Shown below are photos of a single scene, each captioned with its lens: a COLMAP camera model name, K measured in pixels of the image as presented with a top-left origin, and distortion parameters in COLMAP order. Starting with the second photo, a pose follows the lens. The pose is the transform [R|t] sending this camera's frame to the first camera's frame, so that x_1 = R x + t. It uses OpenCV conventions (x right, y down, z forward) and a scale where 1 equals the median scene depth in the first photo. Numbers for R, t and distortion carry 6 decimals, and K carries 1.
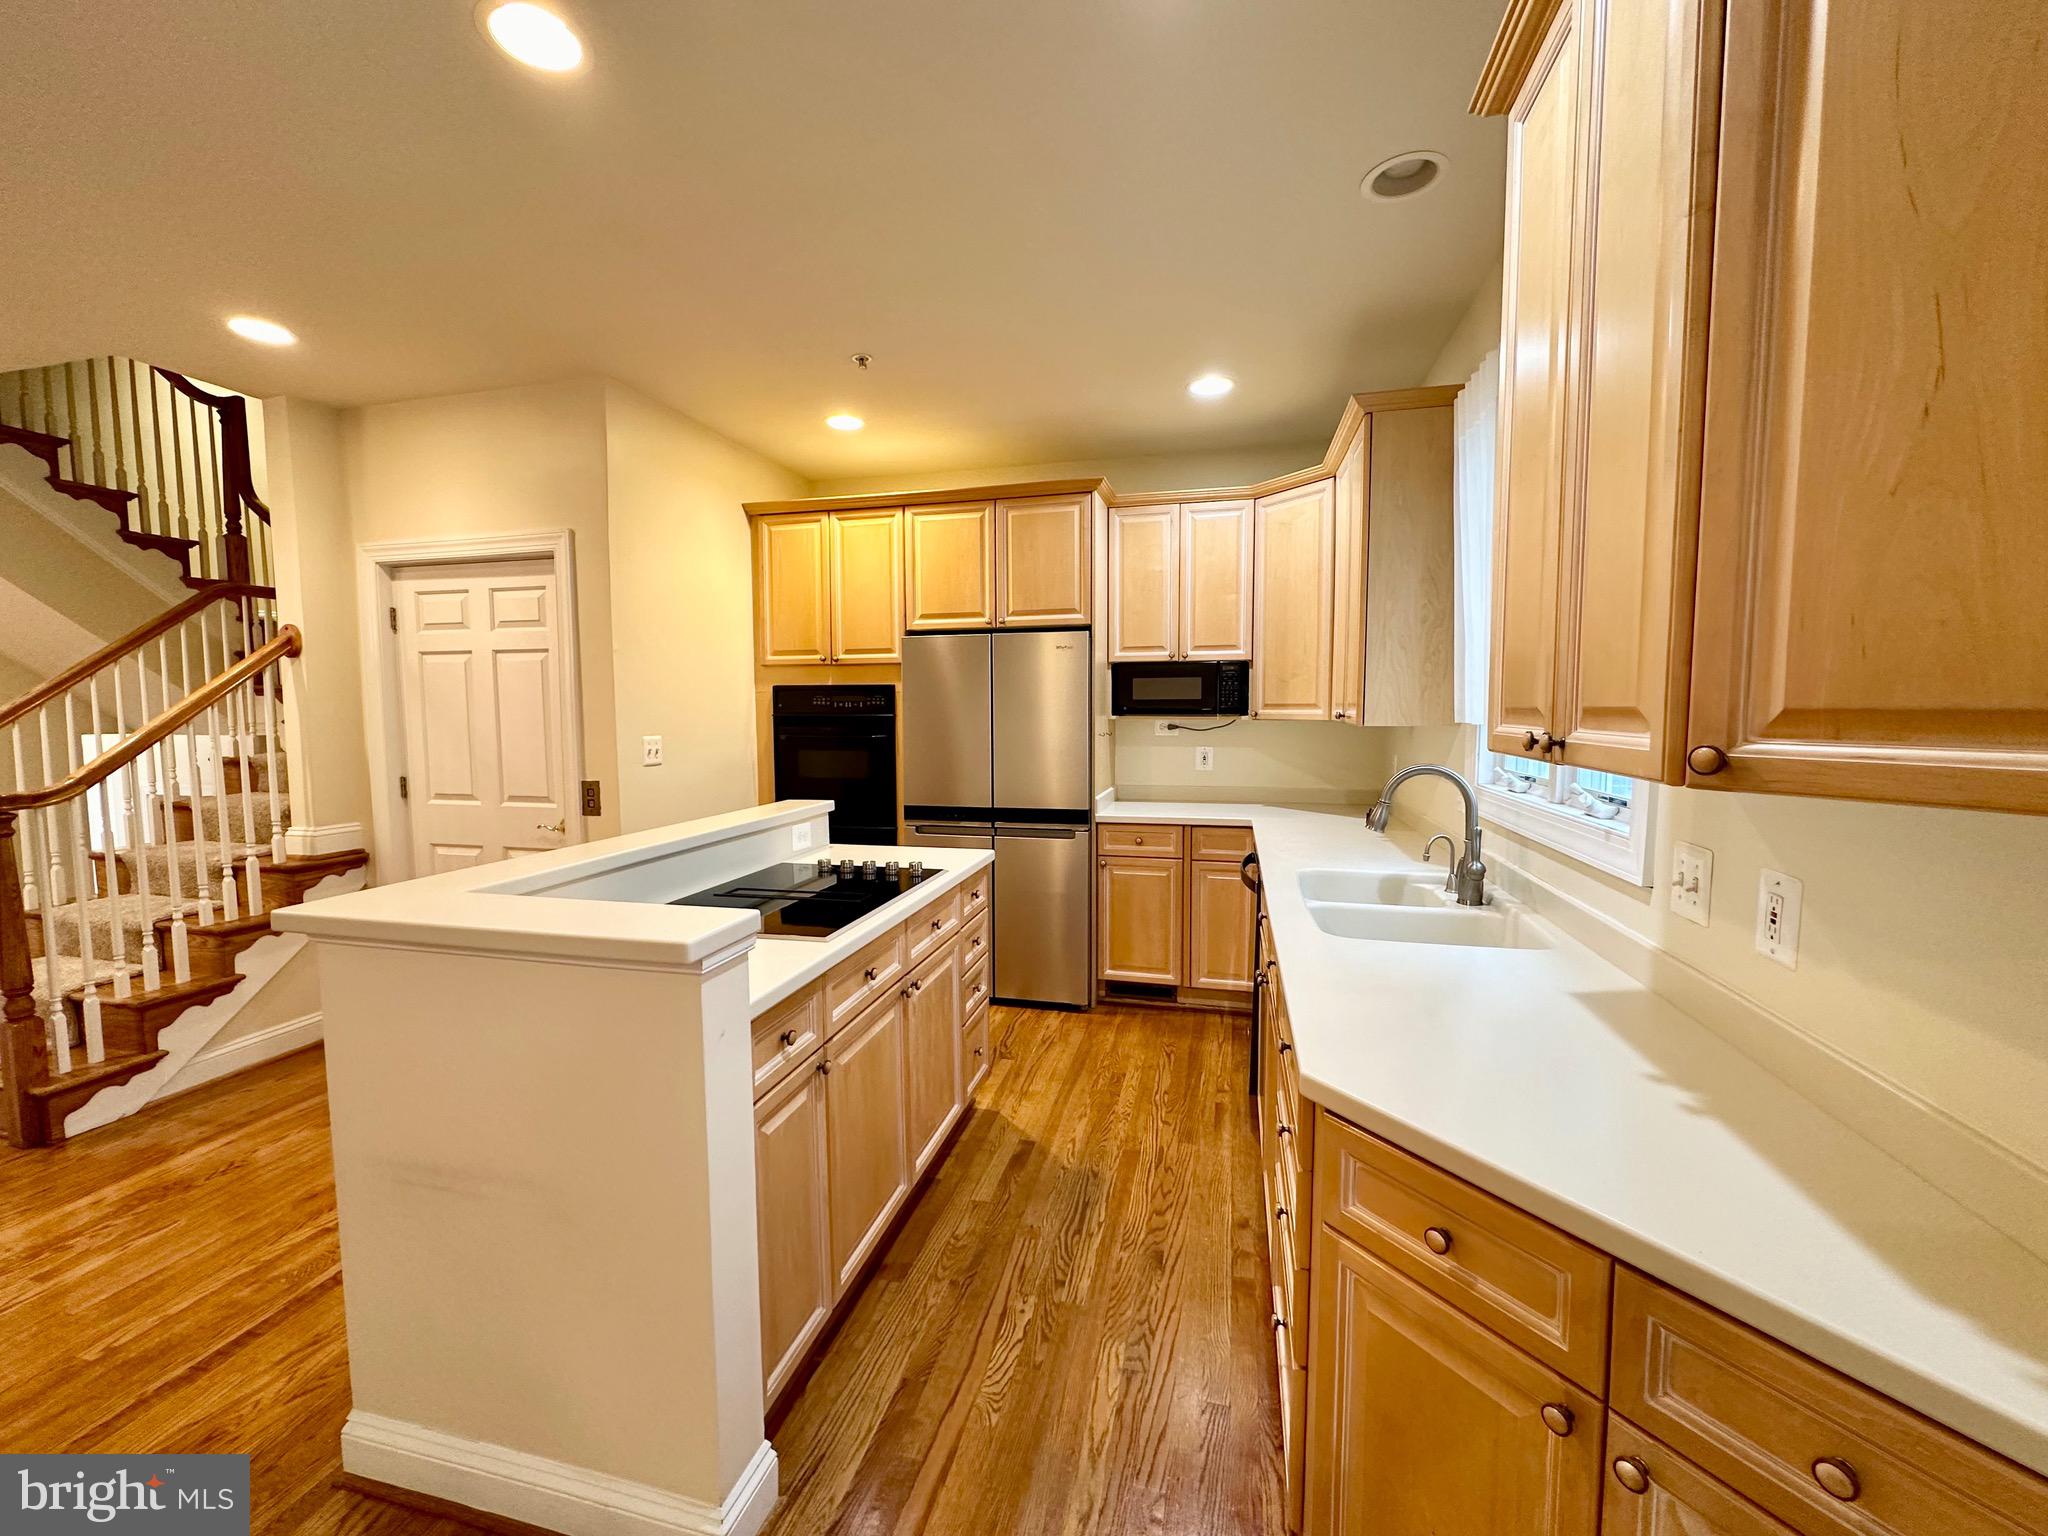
lens RADIAL K [[817.3, 0, 1025.8], [0, 817.3, 765.8], [0, 0, 1]] dist [-0.004245, 0.000977]
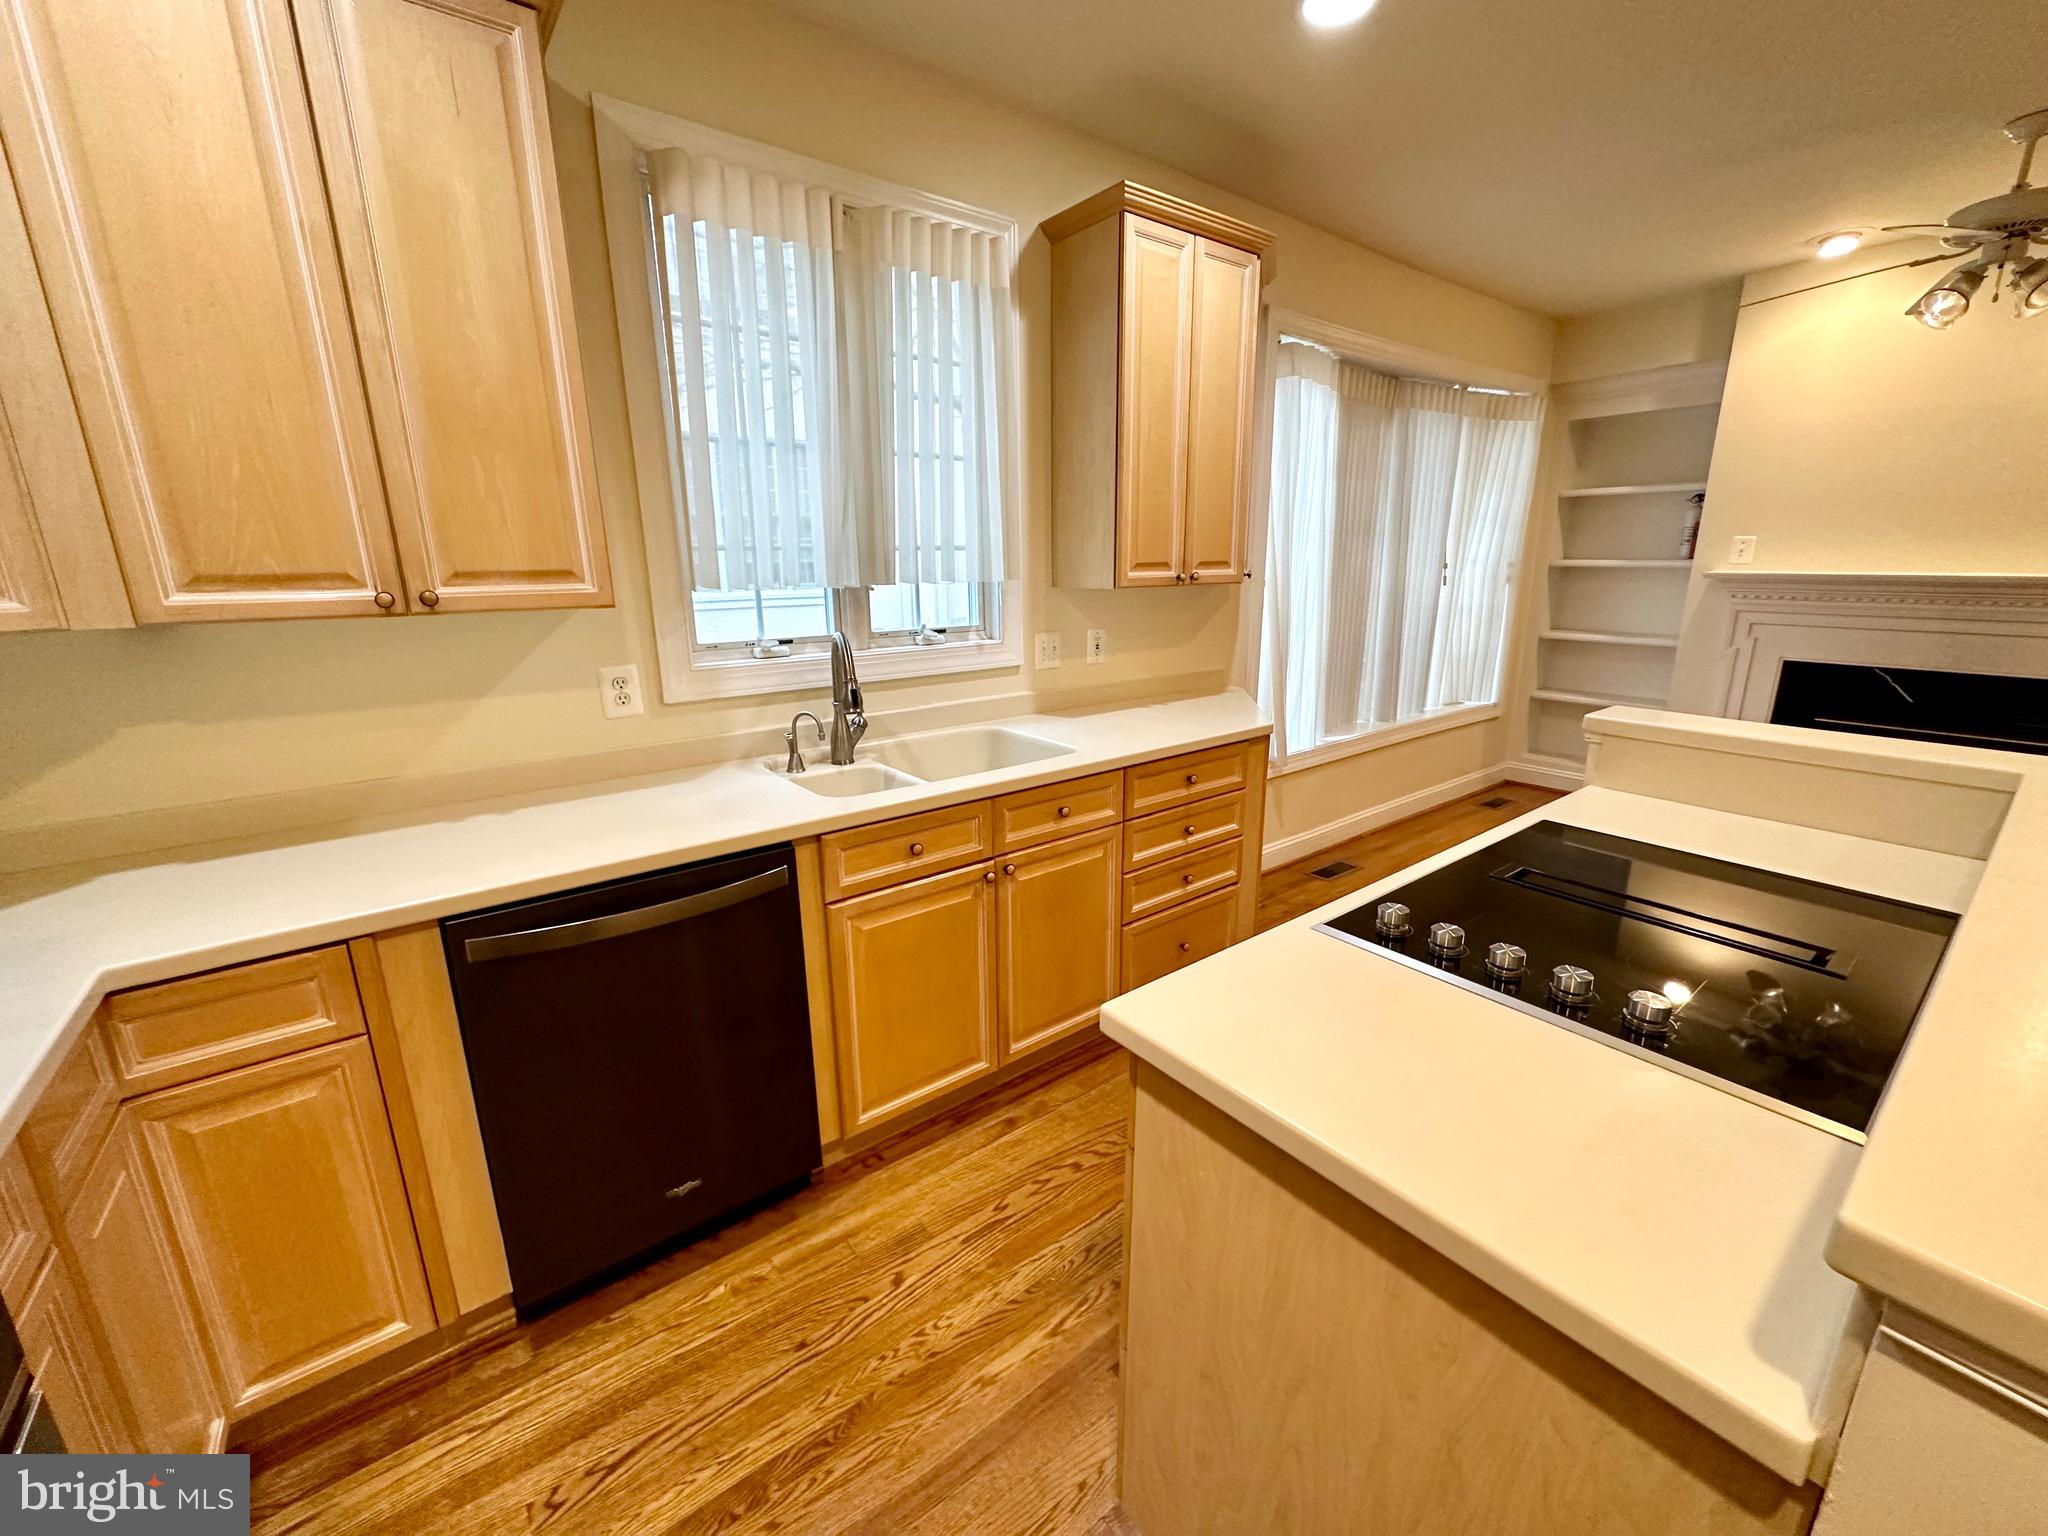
lens RADIAL K [[817.3, 0, 1025.6], [0, 817.3, 768.8], [0, 0, 1]] dist [-0.004245, 0.000977]
pose [[-0.785272, -0.143038, 0.602402, -0.166280], [0.059953, 0.950809, 0.303919, -0.078364], [-0.616242, 0.274775, -0.738068, 1.006139]]
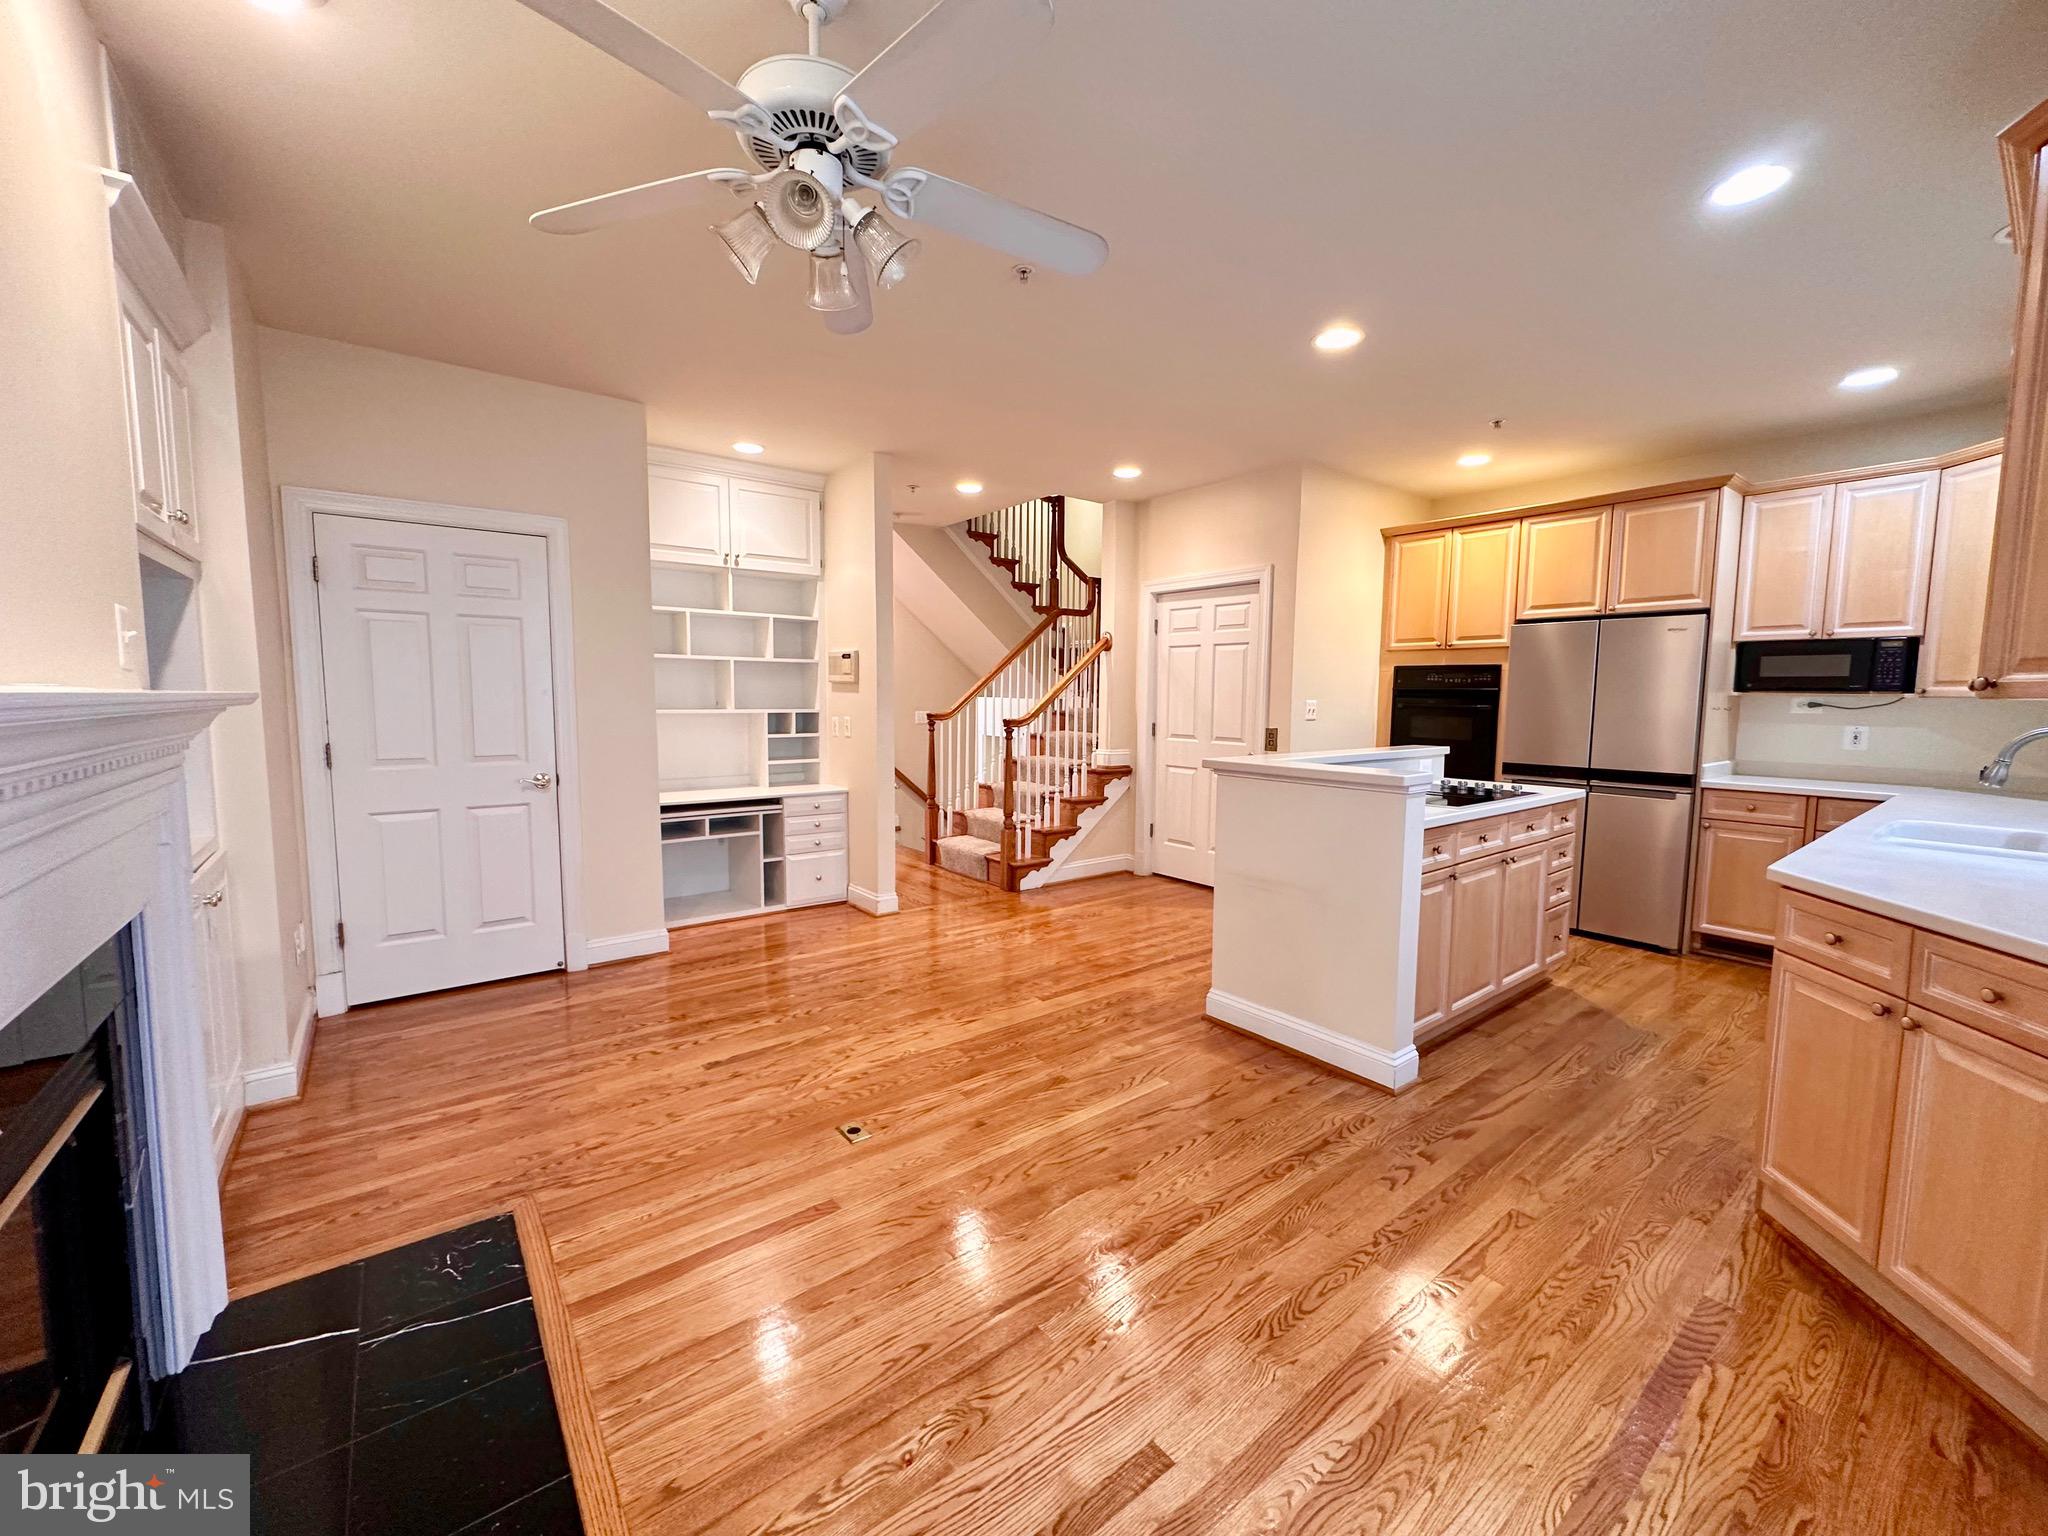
lens RADIAL K [[817.3, 0, 1021.4], [0, 817.3, 766.8], [0, 0, 1]] dist [-0.004245, 0.000977]
pose [[0.786078, 0.067863, -0.614390, 0.041065], [-0.057763, 0.997670, 0.036294, 0.057851], [0.615422, 0.006959, 0.788167, -0.461875]]
